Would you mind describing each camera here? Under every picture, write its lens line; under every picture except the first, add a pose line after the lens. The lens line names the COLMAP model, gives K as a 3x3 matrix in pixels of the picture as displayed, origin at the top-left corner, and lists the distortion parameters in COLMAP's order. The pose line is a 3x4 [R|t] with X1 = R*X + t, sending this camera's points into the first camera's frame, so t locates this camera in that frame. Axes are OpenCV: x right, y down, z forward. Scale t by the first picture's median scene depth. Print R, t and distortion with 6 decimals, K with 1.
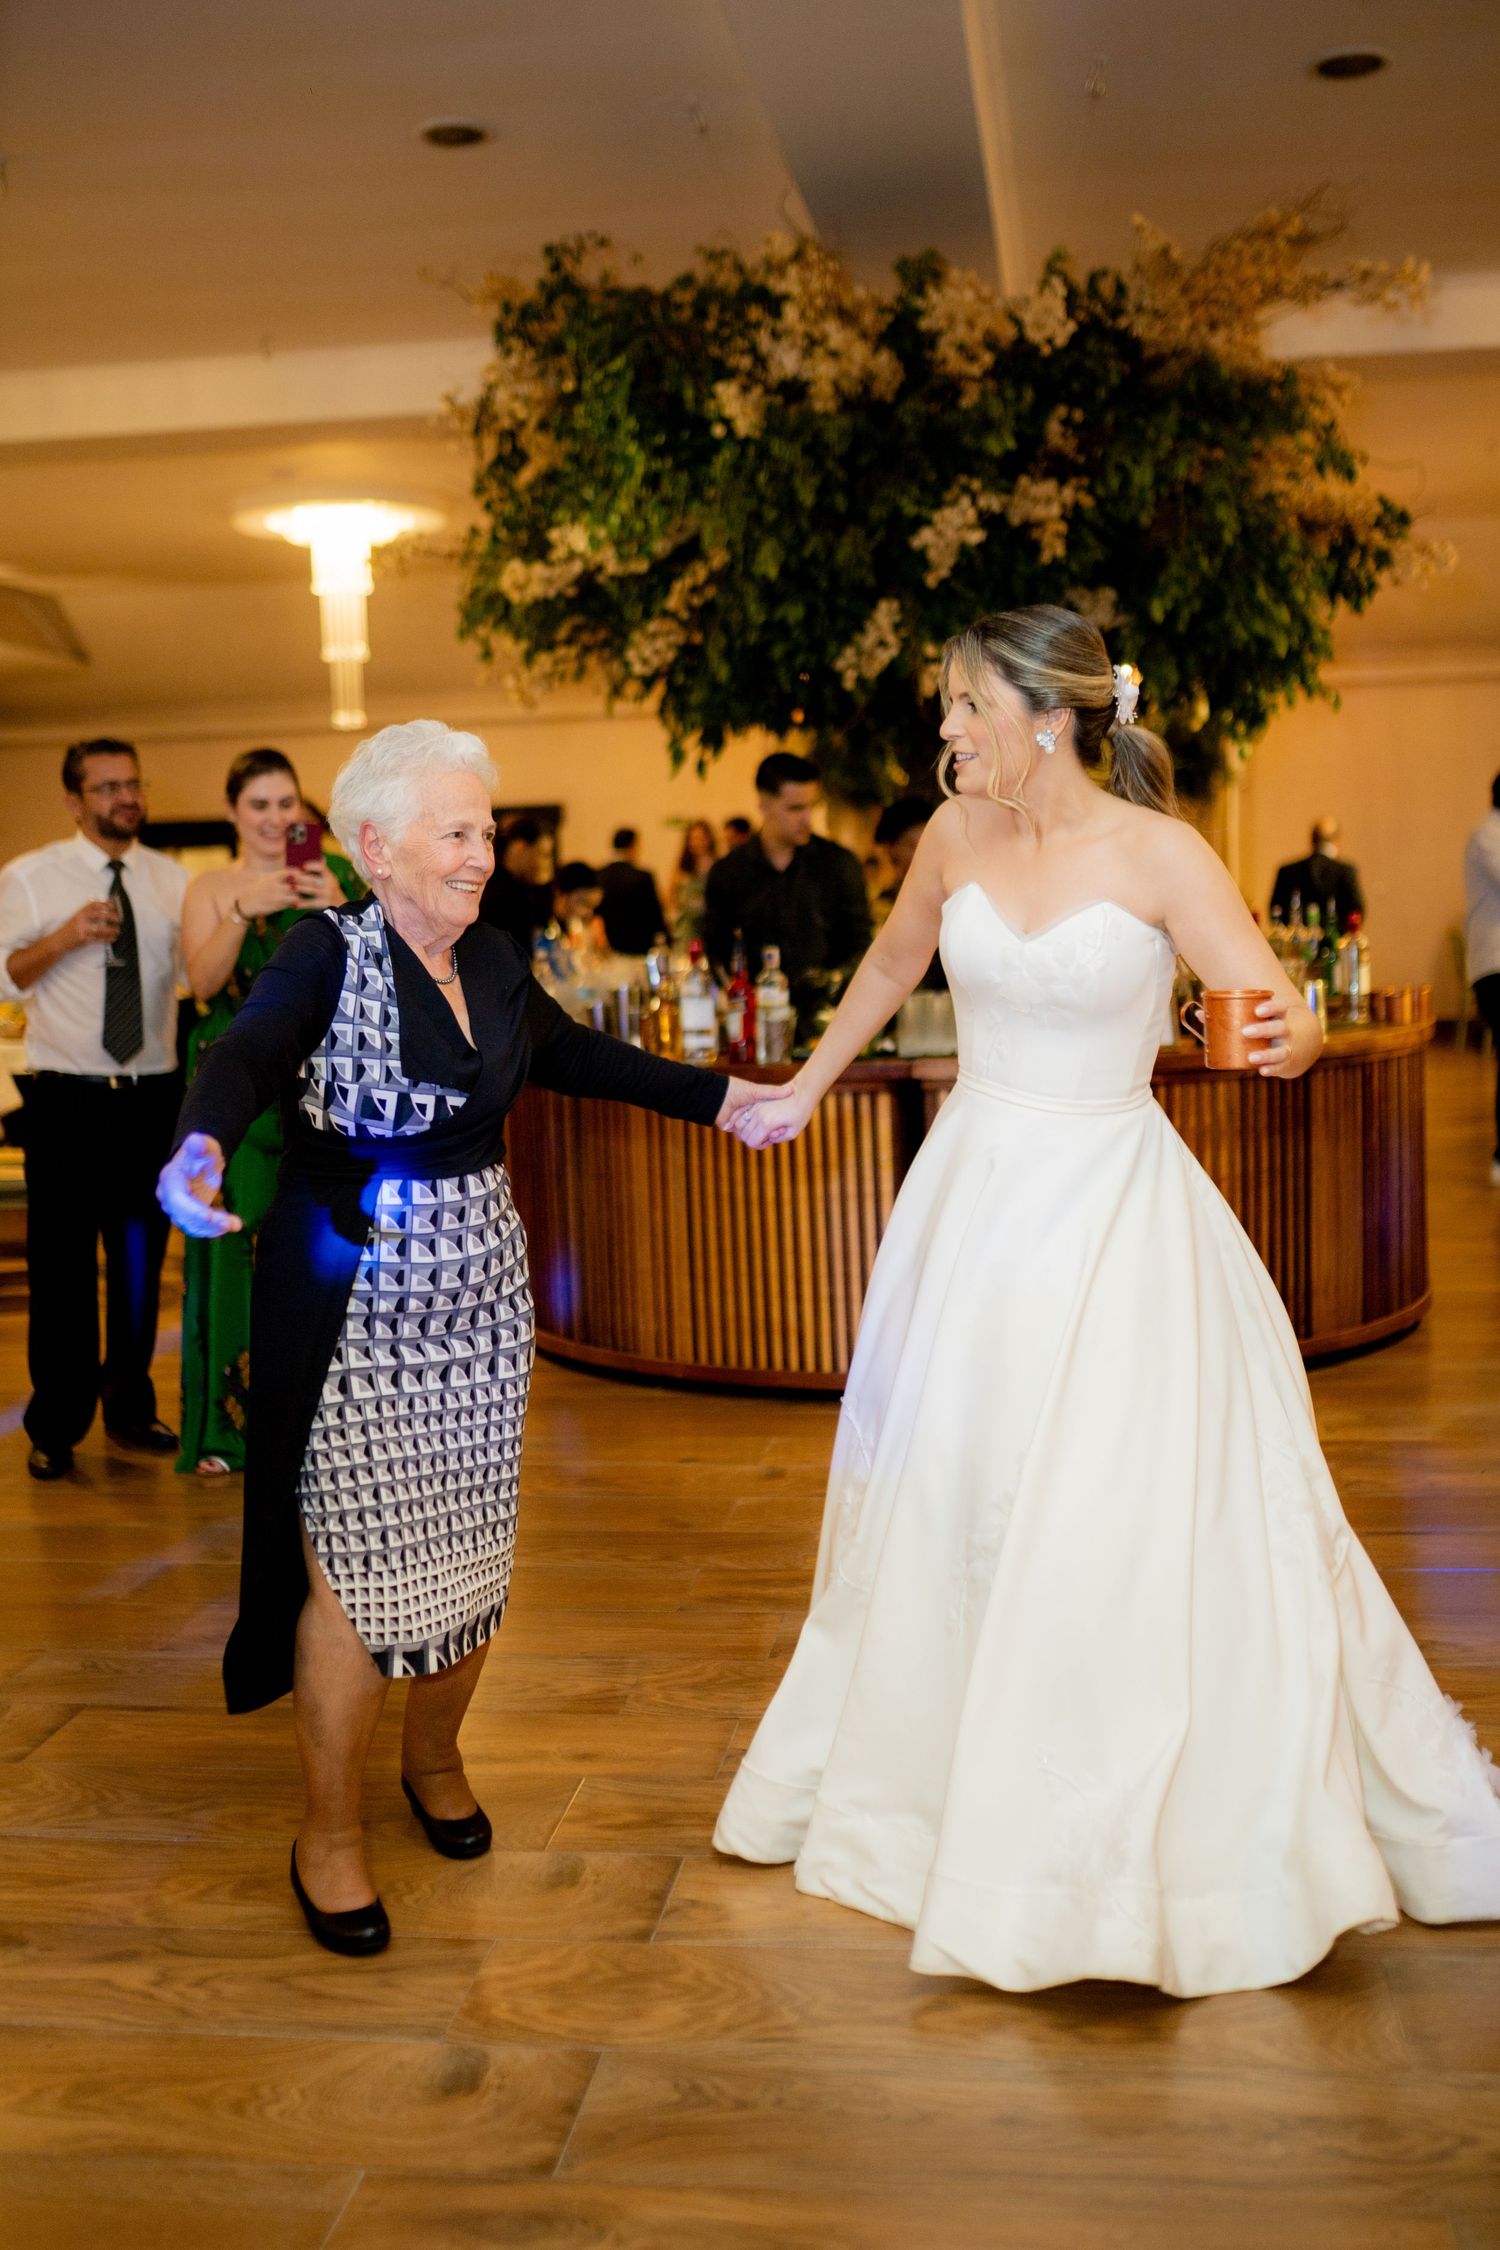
lens RADIAL K [[2312.7, 0, 750.0], [0, 2312.7, 1125.0], [0, 0, 1]] dist [-0.070602, 0.111164]
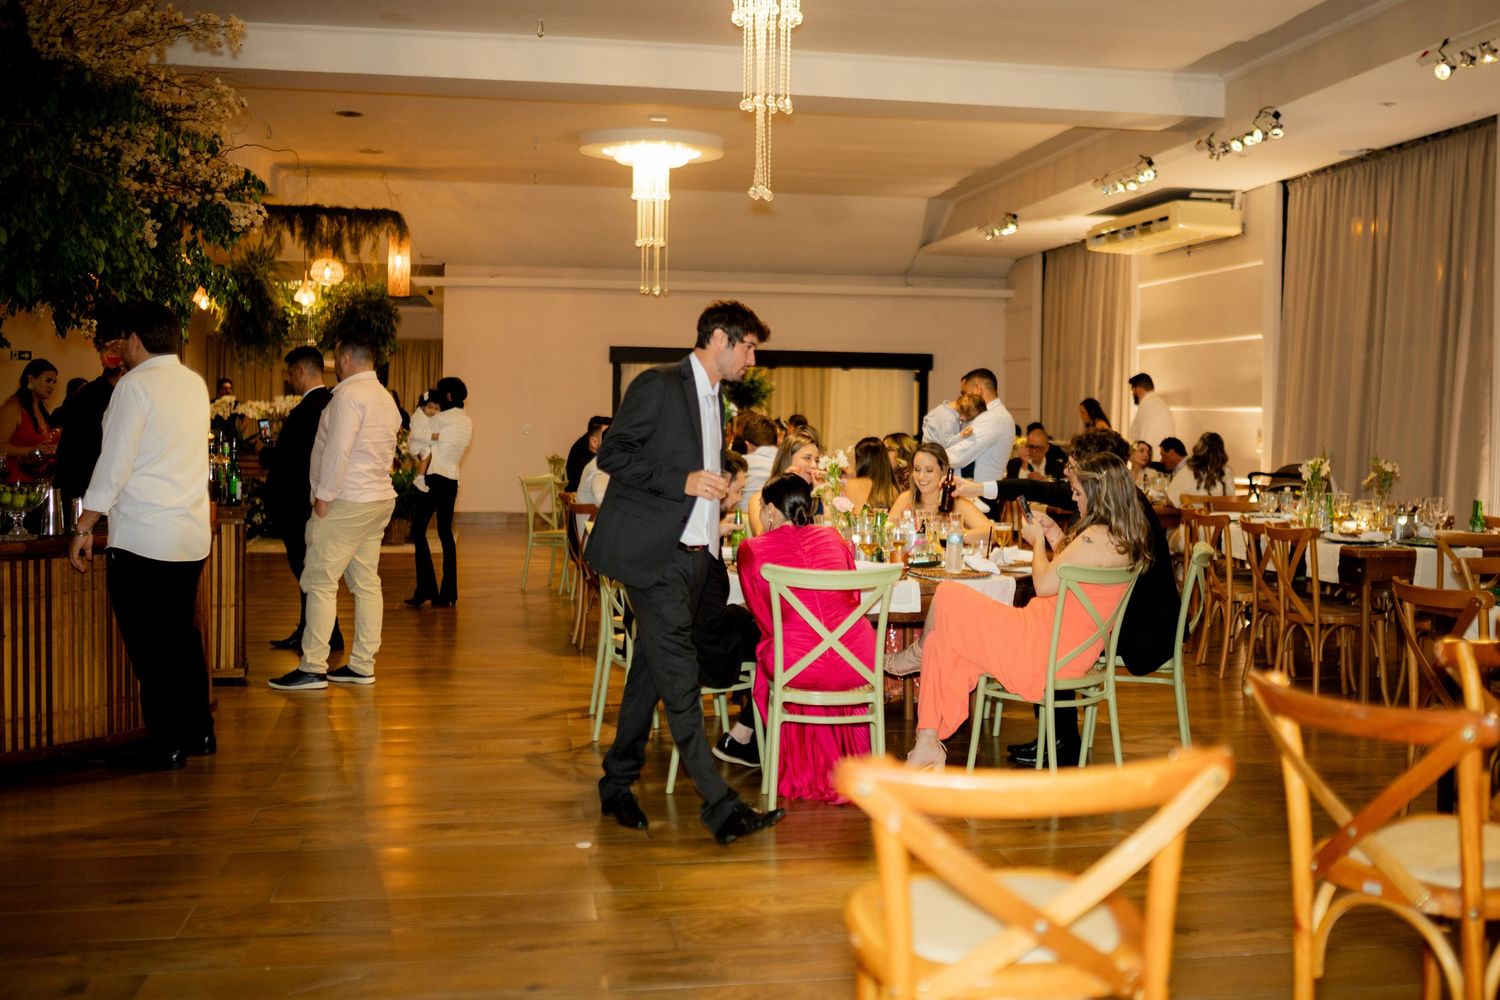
lens RADIAL K [[1585.0, 0, 799.6], [0, 1585.0, 485.8], [0, 0, 1]] dist [-0.063189, 0.080553]
pose [[0.949259, 0.032186, 0.312844, 0.345773], [-0.014382, 0.998151, -0.059055, -0.016803], [-0.314167, 0.051559, 0.947967, -0.077504]]
